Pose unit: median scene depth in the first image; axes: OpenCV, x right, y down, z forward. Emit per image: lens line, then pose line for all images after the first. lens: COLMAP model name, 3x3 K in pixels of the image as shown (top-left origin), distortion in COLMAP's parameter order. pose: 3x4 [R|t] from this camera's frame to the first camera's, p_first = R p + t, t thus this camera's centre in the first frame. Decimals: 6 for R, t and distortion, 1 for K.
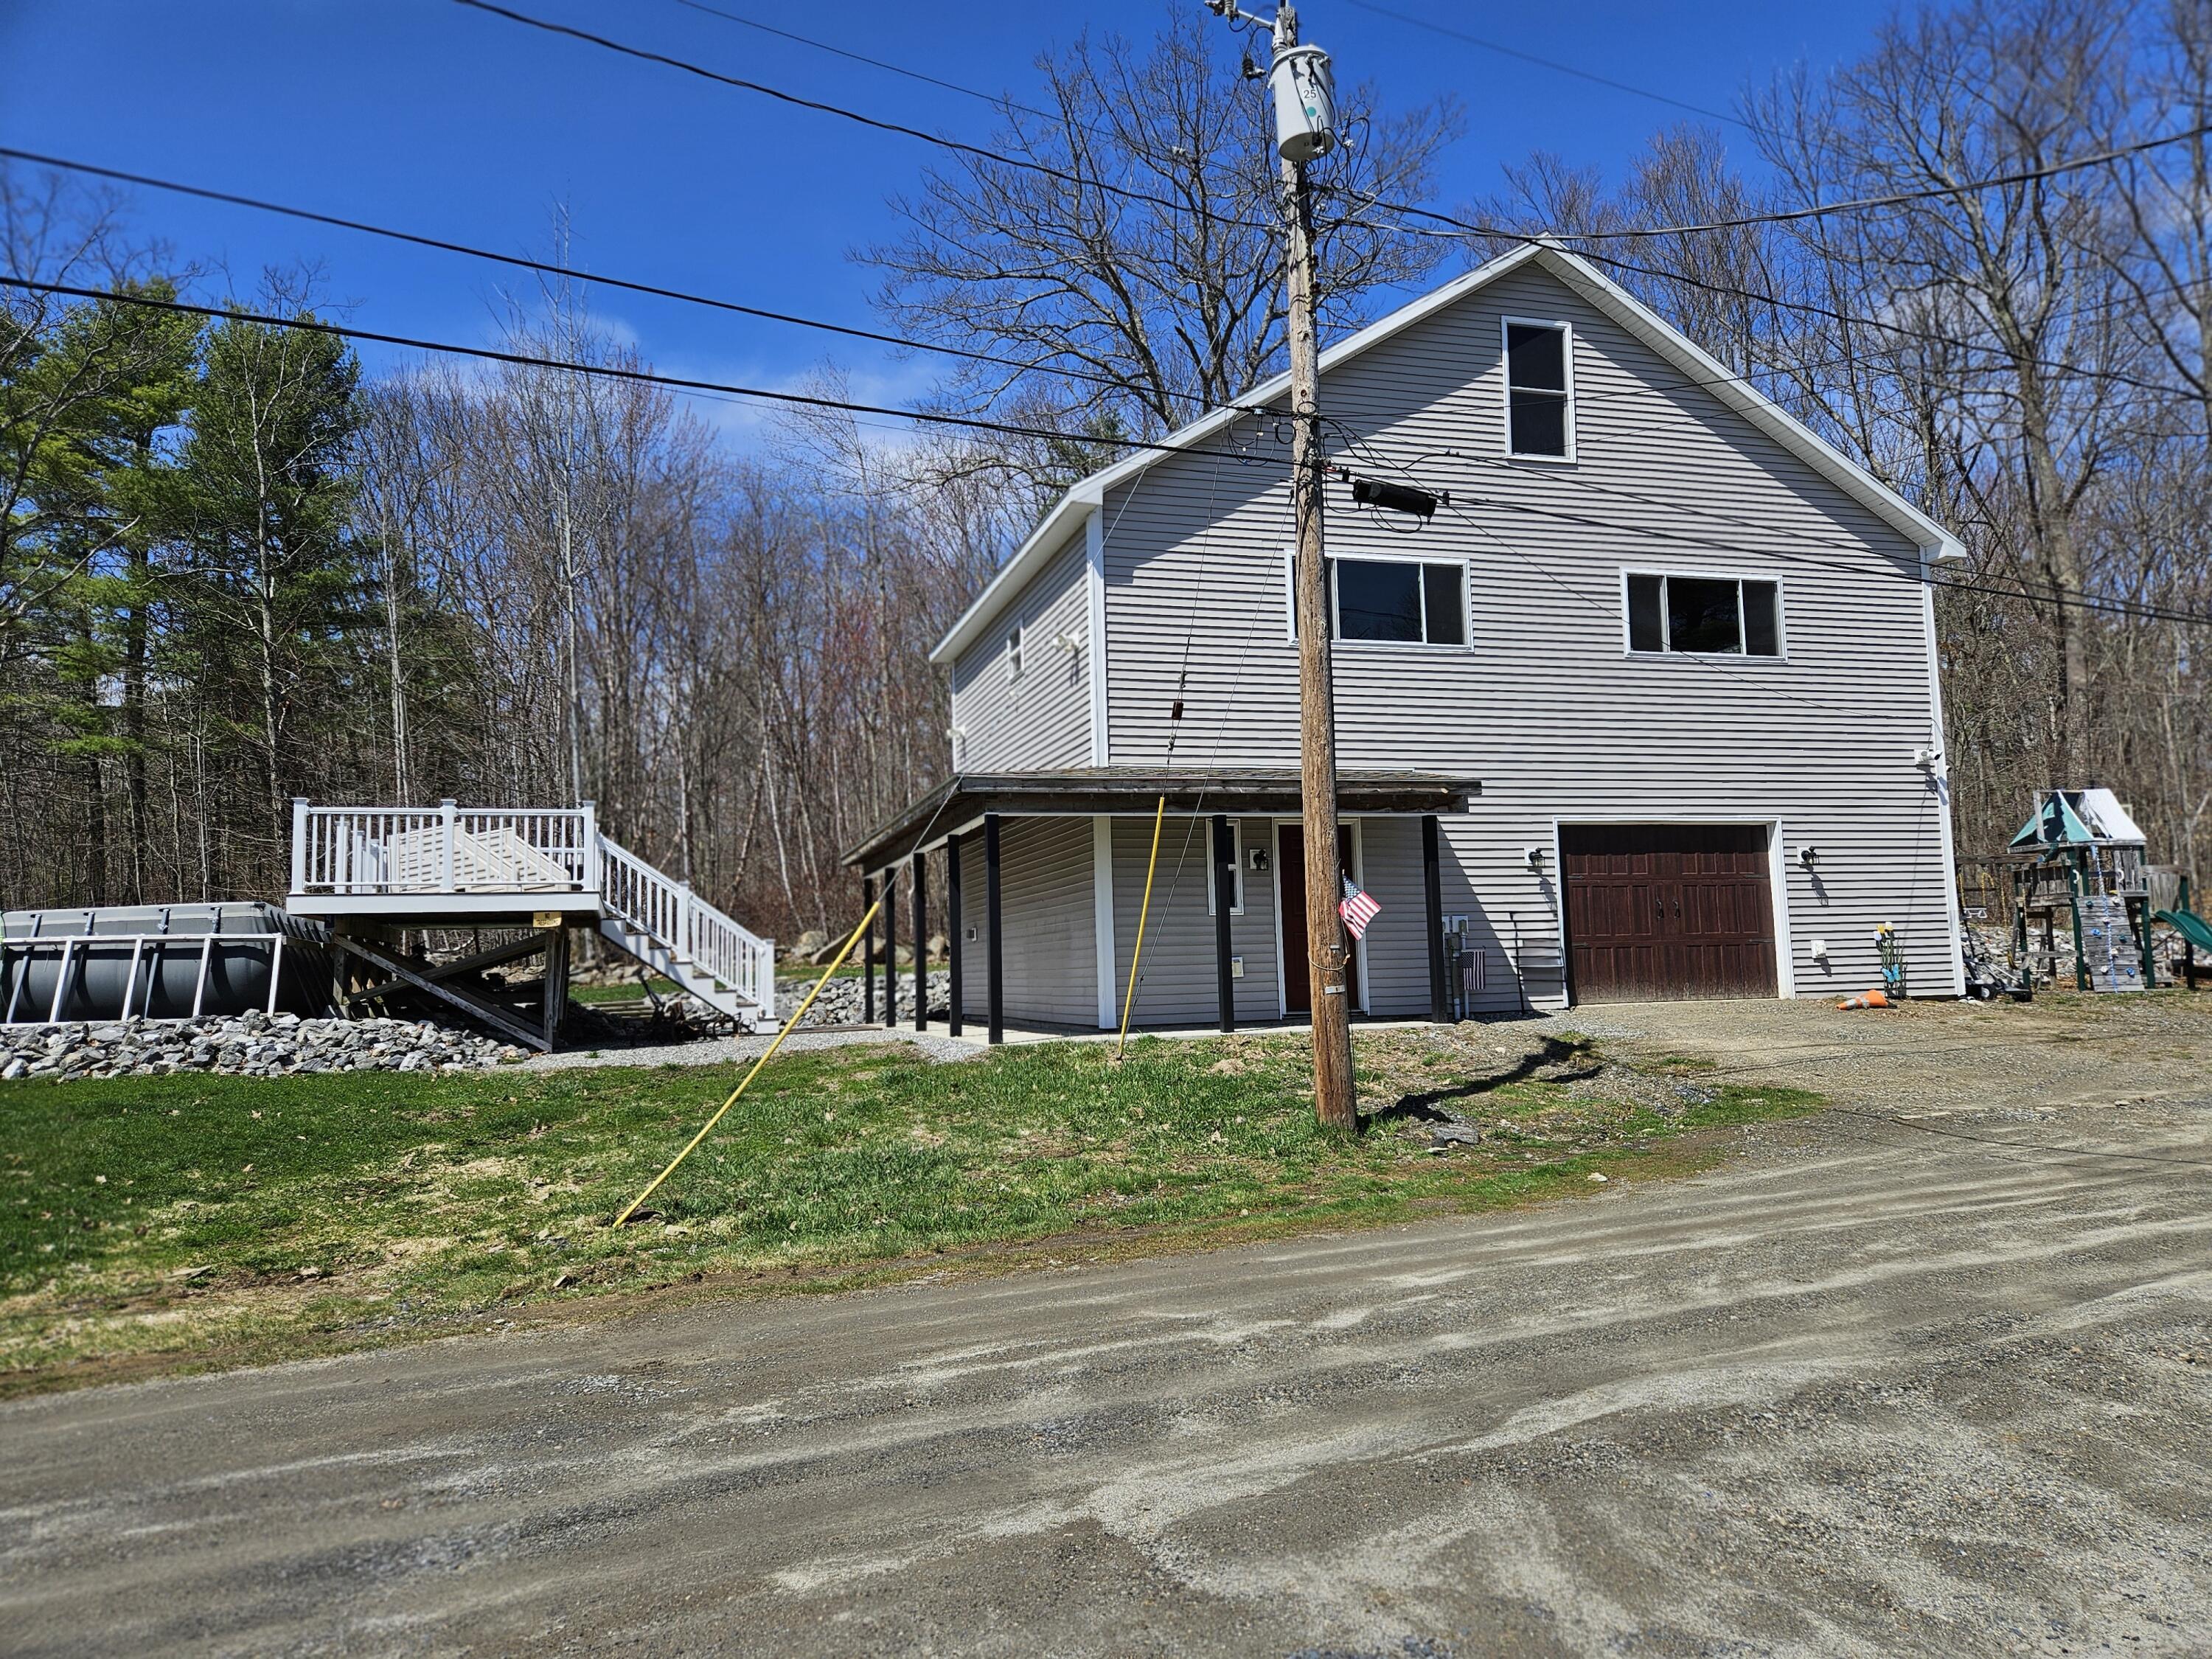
lens RADIAL K [[1464.2, 0, 1092.9], [0, 1464.2, 831.7], [0, 0, 1]] dist [0.072198, -0.053261]
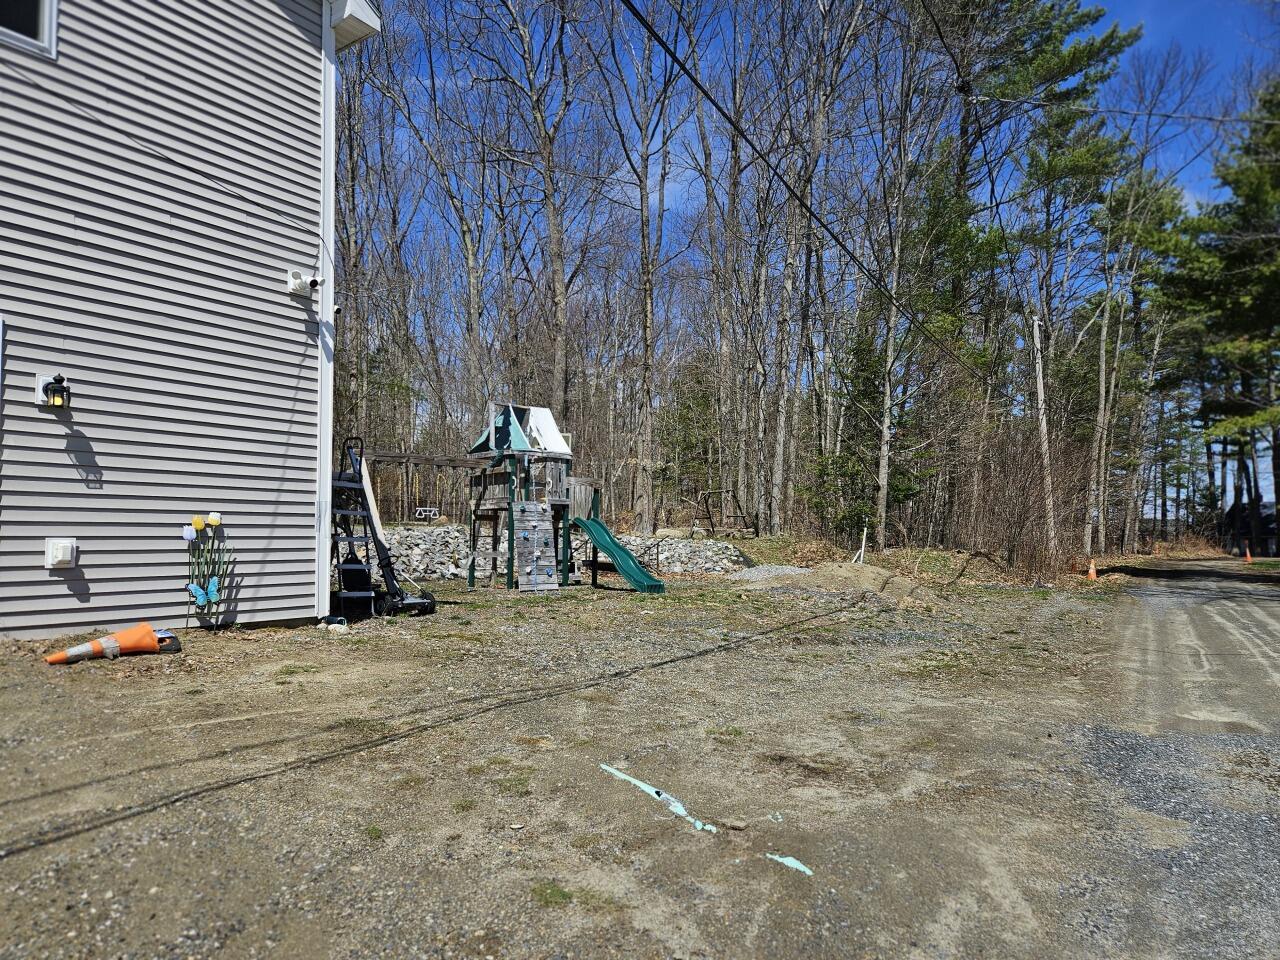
lens RADIAL K [[847.3, 0, 638.8], [0, 847.3, 477.9], [0, 0, 1]] dist [0.072198, -0.053261]
pose [[0.790787, 0.070375, 0.608032, 0.359768], [-0.076574, 0.996939, -0.015799, 0.029538], [-0.607283, -0.034066, 0.793755, 0.465981]]
